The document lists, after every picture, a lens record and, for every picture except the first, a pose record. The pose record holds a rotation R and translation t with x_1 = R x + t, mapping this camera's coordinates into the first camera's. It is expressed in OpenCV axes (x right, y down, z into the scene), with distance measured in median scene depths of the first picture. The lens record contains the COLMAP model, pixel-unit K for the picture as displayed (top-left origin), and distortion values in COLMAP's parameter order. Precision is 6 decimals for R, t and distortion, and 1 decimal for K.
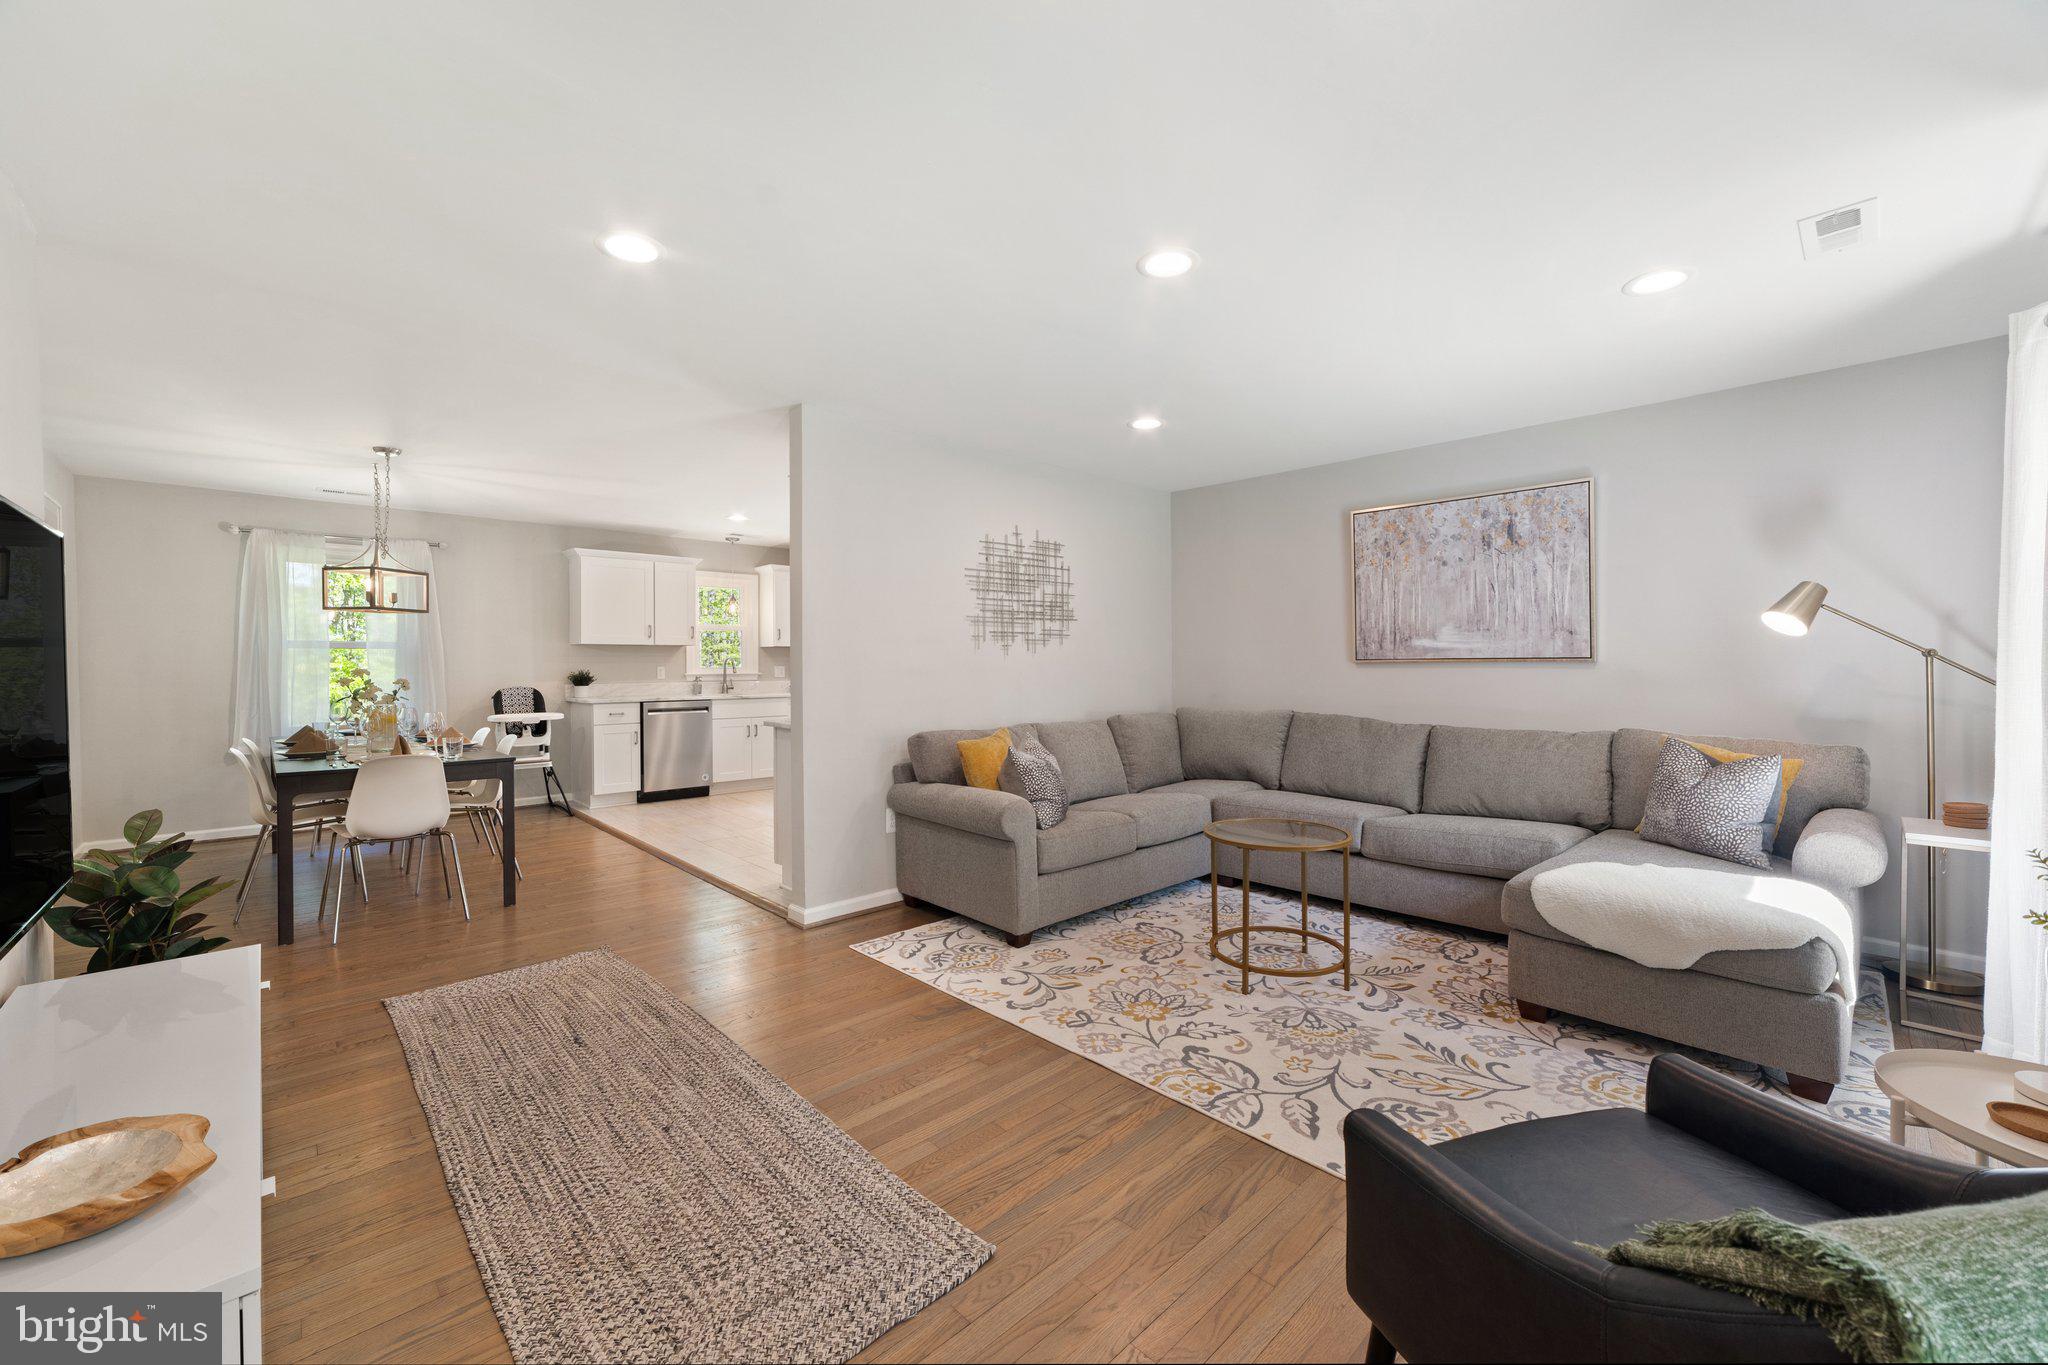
lens RADIAL K [[818.5, 0, 1032.8], [0, 818.5, 673.0], [0, 0, 1]] dist [-0.006141, 0.002471]
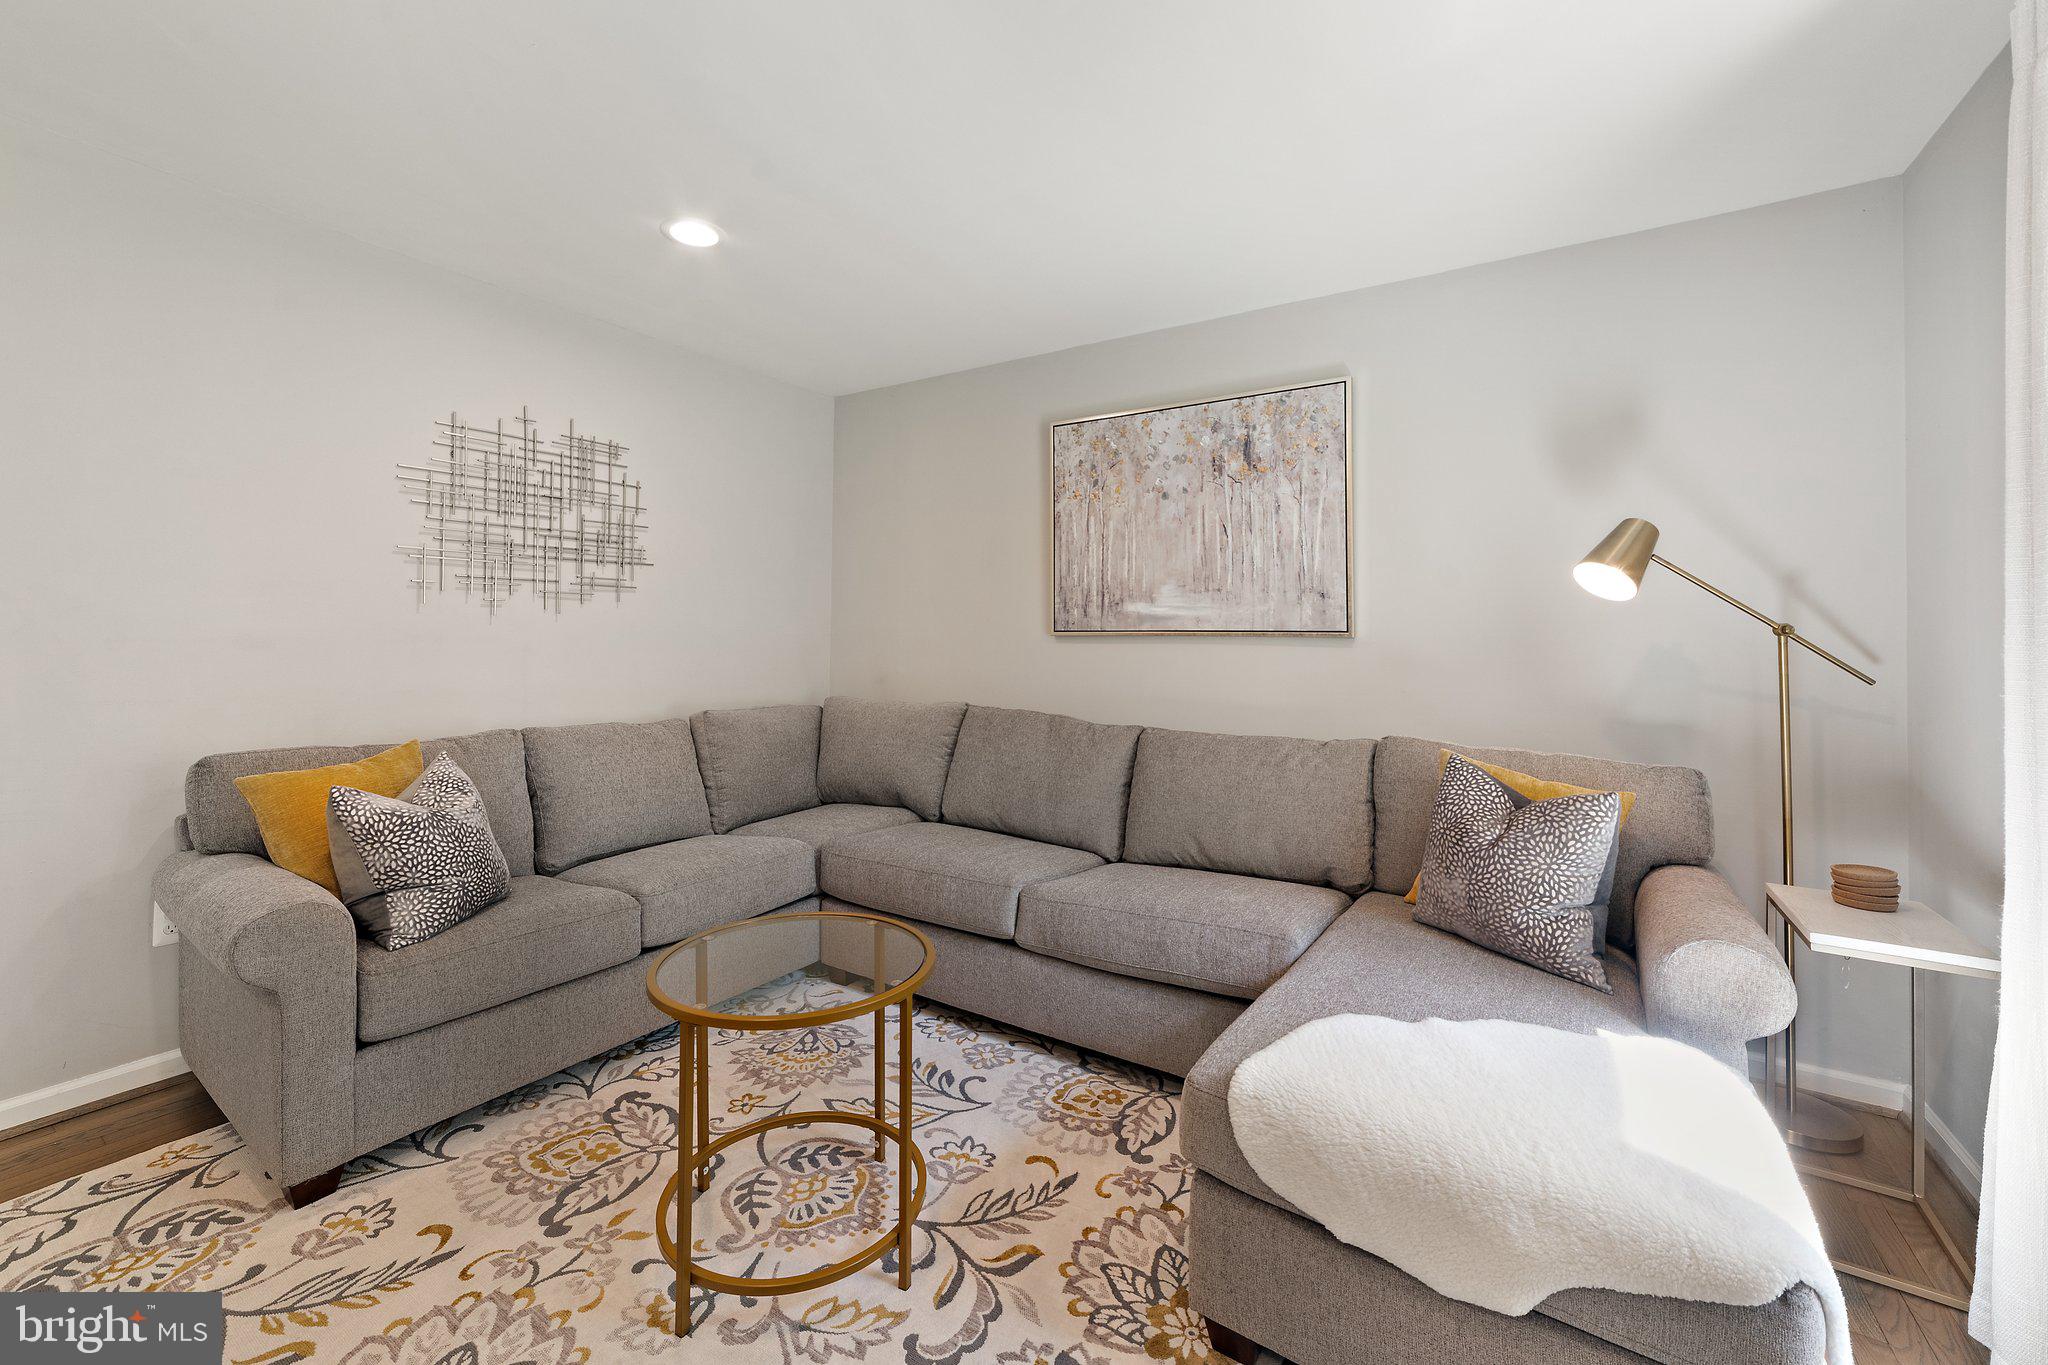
lens RADIAL K [[818.5, 0, 1044.7], [0, 818.5, 627.3], [0, 0, 1]] dist [-0.006141, 0.002471]
pose [[0.973025, 0.015871, 0.230153, 0.257683], [-0.010541, 0.999647, -0.024369, -0.002680], [-0.230458, 0.021286, 0.972849, 0.361373]]
